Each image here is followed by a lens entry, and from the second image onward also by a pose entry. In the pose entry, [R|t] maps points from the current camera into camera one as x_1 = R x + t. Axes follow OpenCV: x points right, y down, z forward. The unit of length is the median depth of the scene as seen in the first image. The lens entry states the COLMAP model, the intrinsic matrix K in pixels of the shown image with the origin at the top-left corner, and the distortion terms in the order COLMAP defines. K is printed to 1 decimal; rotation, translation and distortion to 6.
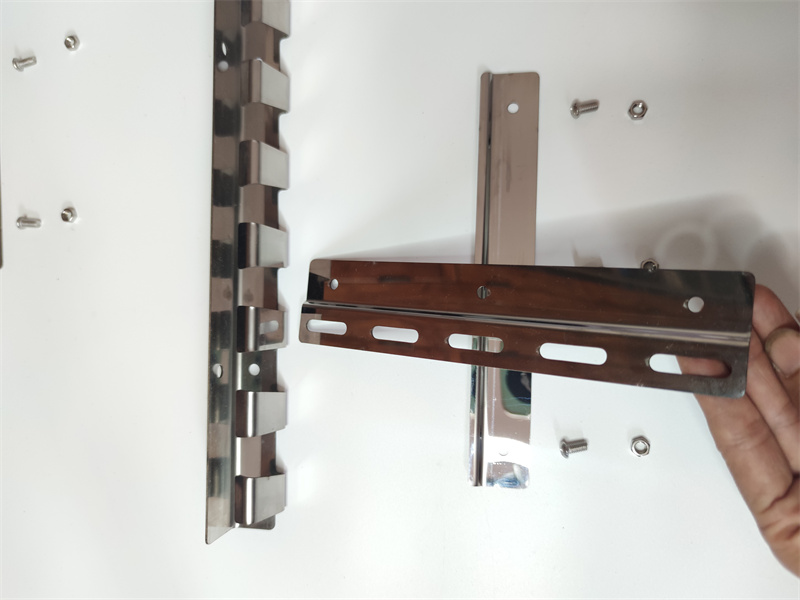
lens RADIAL K [[621.3, 0, 384.8], [0, 621.3, 310.1], [0, 0, 1]] dist [-0.013780, -0.023499]
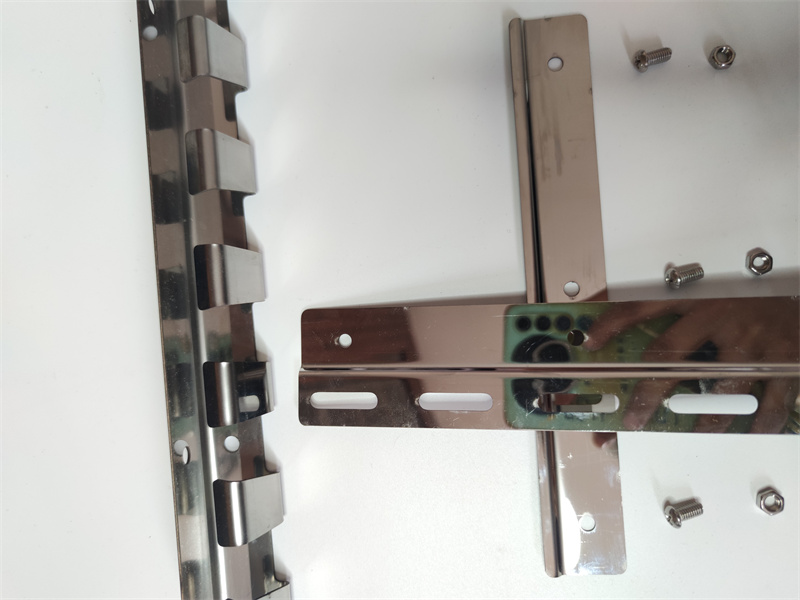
lens RADIAL K [[621.3, 0, 399.9], [0, 621.3, 305.9], [0, 0, 1]] dist [-0.013780, -0.023499]
pose [[0.991306, -0.089921, 0.096057, -0.073186], [0.089778, 0.995945, 0.005816, -0.053716], [-0.096190, 0.002858, 0.995359, 0.262933]]
